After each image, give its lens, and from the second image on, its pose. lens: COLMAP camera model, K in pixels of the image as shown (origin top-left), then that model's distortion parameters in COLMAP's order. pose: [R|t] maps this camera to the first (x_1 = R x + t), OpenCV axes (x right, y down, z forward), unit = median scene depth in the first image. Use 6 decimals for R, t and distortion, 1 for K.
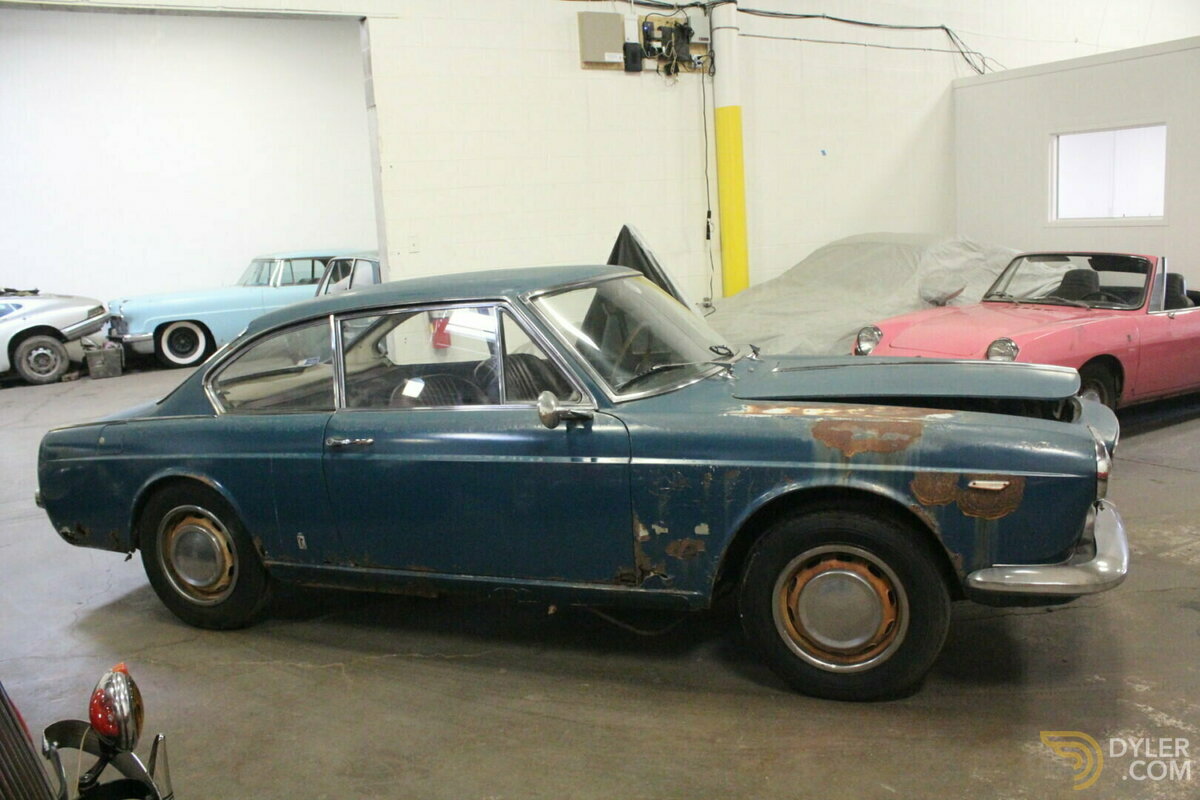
lens RADIAL K [[998.4, 0, 601.8], [0, 998.4, 405.1], [0, 0, 1]] dist [-0.105464, 0.003655]
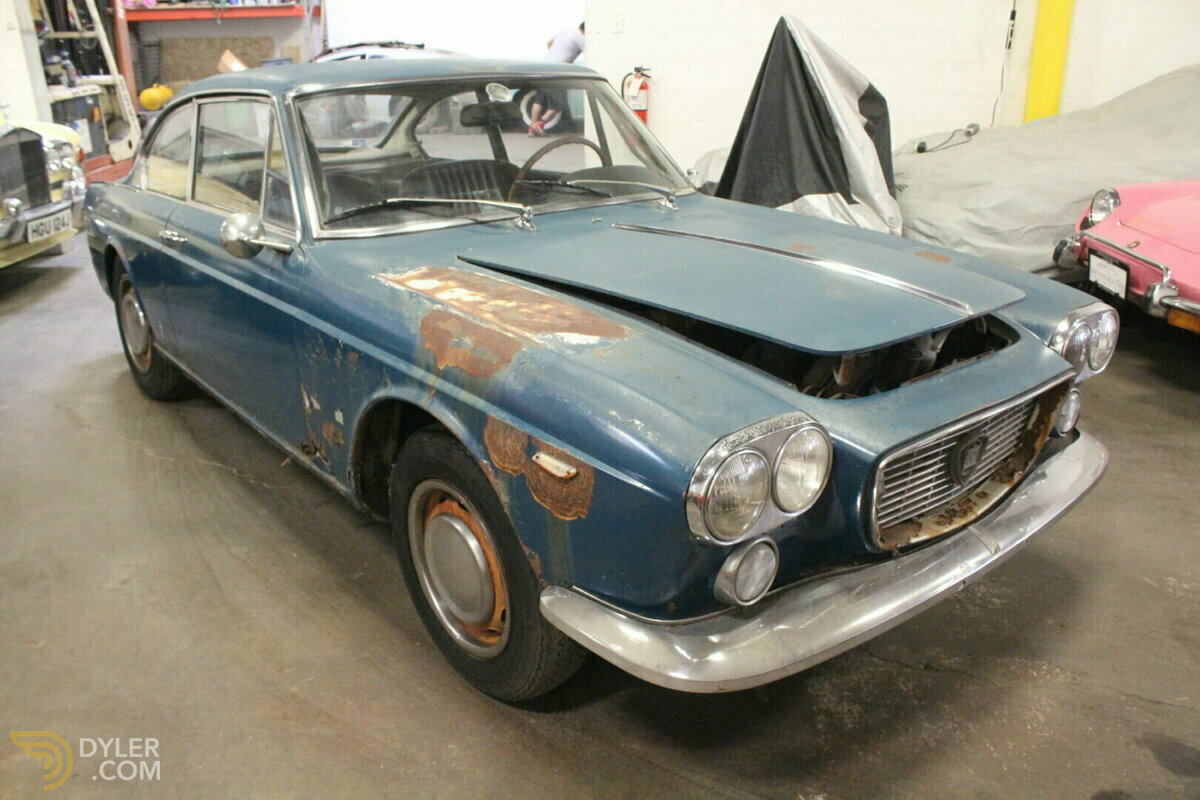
lens RADIAL K [[998.4, 0, 599.7], [0, 998.4, 397.9], [0, 0, 1]] dist [-0.105464, 0.003655]
pose [[0.872456, 0.229552, -0.431423, 0.635763], [-0.138623, 0.962799, 0.231953, -0.102187], [0.468619, -0.142563, 0.871821, 0.438467]]
